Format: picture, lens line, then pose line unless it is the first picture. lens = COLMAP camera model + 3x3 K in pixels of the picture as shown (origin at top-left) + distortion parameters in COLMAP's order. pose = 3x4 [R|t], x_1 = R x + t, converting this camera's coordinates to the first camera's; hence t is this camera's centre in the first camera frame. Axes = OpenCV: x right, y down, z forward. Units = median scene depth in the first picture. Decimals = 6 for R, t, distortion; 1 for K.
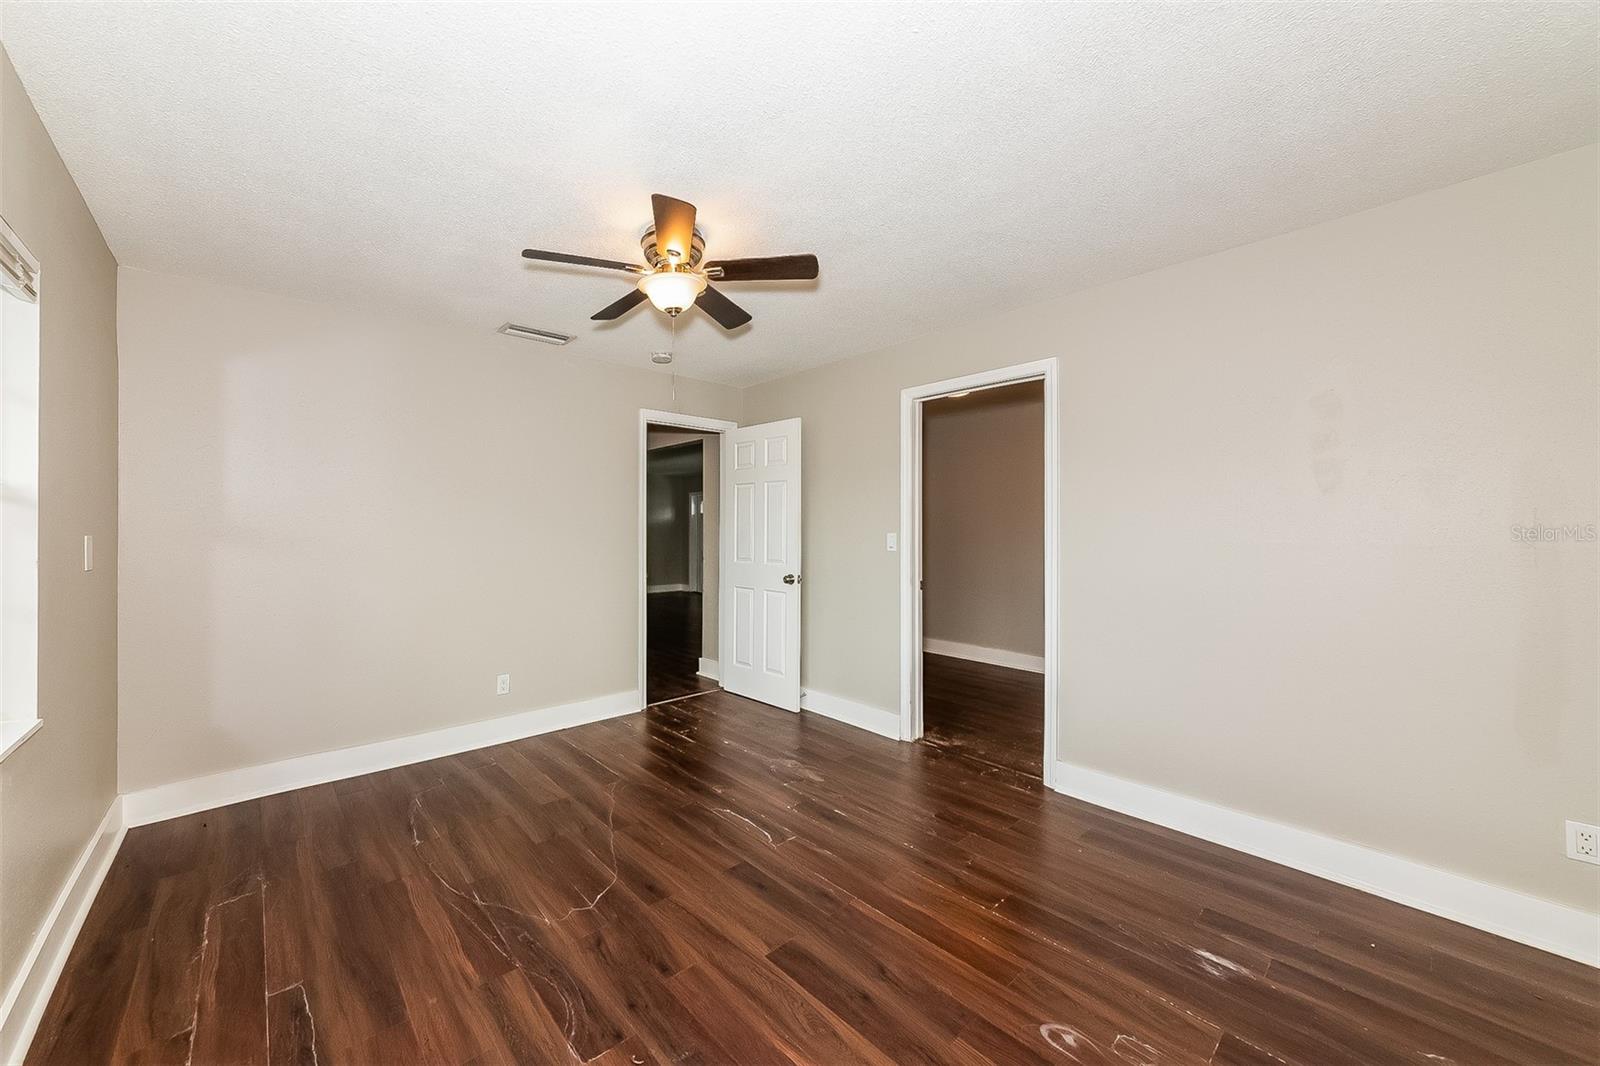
lens RADIAL K [[589.4, 0, 792.2], [0, 589.4, 531.5], [0, 0, 1]] dist [0.001211, 0.000200]
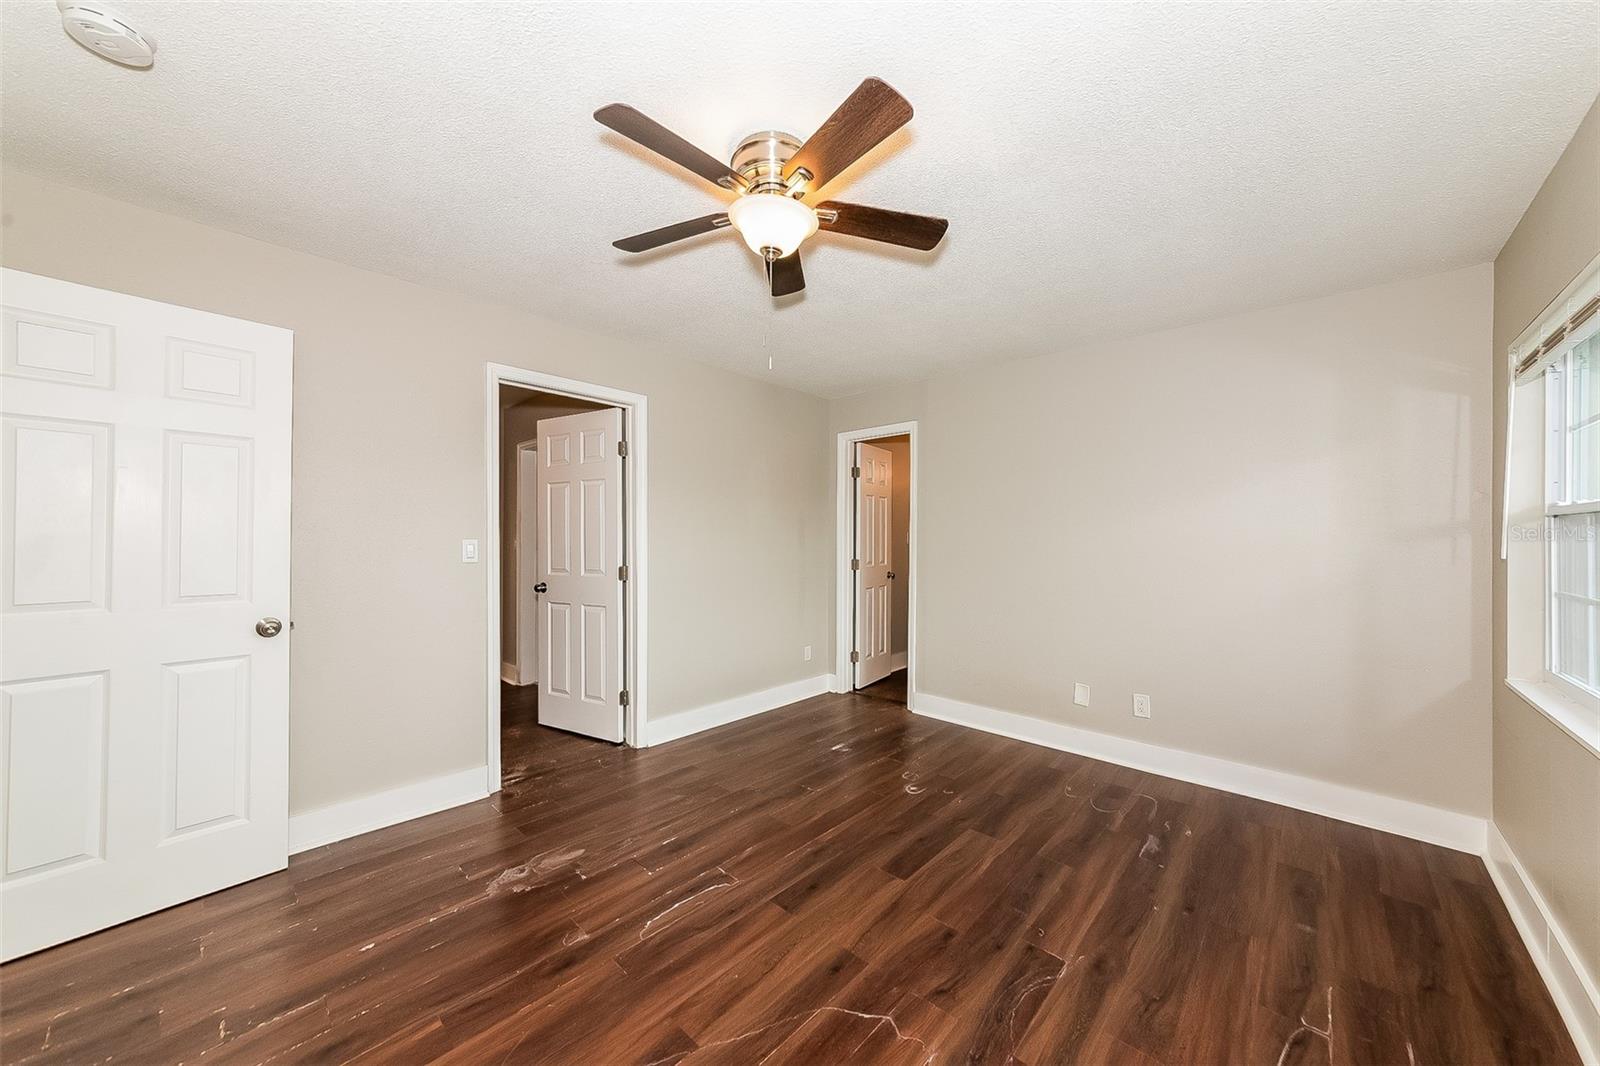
lens RADIAL K [[523.6, 0, 795.2], [0, 523.6, 533.8], [0, 0, 1]] dist [0.000385, 0.000027]
pose [[-0.025657, 0.000490, 0.999671, -1.060824], [-0.001558, 0.999999, -0.000530, -0.006984], [-0.999670, -0.001571, -0.025656, 1.172259]]
